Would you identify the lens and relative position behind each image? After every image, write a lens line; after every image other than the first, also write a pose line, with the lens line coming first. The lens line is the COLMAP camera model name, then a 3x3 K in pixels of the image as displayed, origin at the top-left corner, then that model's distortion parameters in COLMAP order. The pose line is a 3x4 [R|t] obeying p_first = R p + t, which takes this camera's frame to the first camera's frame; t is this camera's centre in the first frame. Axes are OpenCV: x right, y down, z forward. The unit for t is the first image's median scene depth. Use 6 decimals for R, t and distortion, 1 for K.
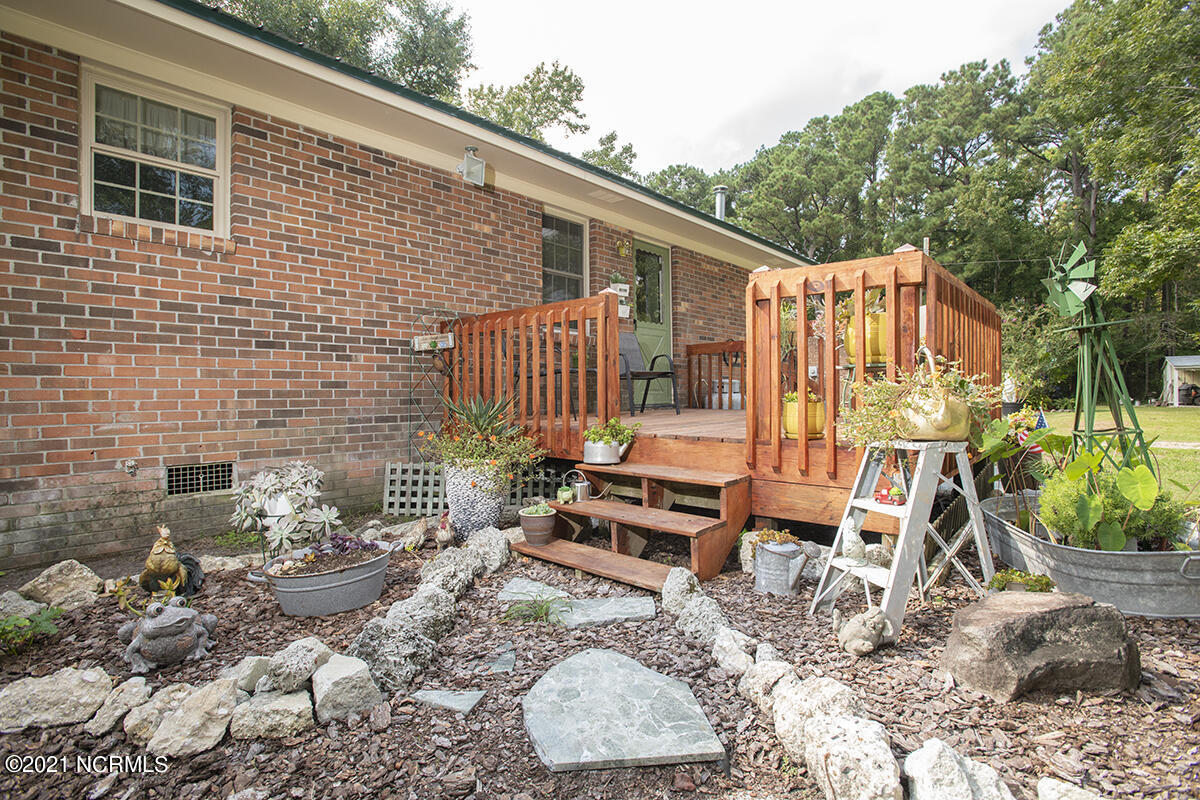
lens RADIAL K [[593.2, 0, 600.2], [0, 593.2, 395.1], [0, 0, 1]] dist [-0.001133, -0.000078]
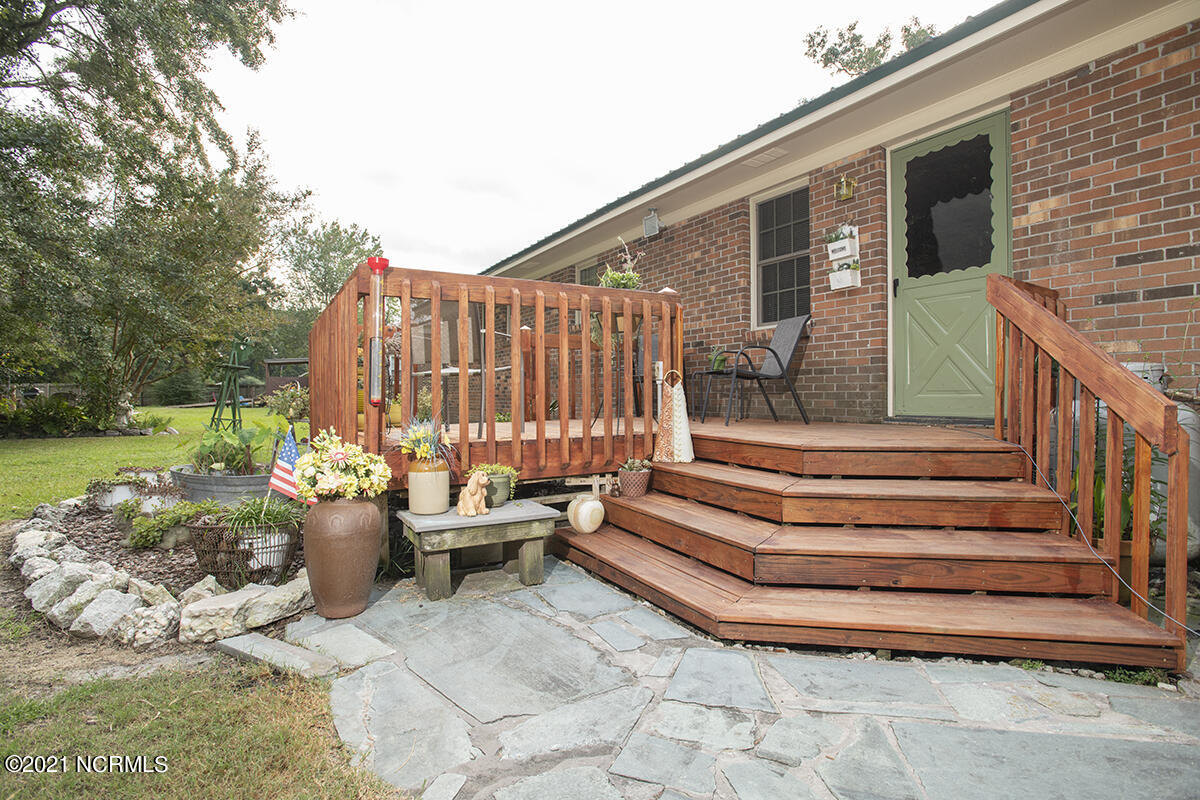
lens RADIAL K [[593.2, 0, 600.1], [0, 593.2, 397.5], [0, 0, 1]] dist [-0.001133, -0.000078]
pose [[-0.301039, 0.012330, -0.953532, 0.959596], [-0.001953, 0.999906, 0.013547, -0.014099], [0.953610, 0.005940, -0.300987, 1.145785]]
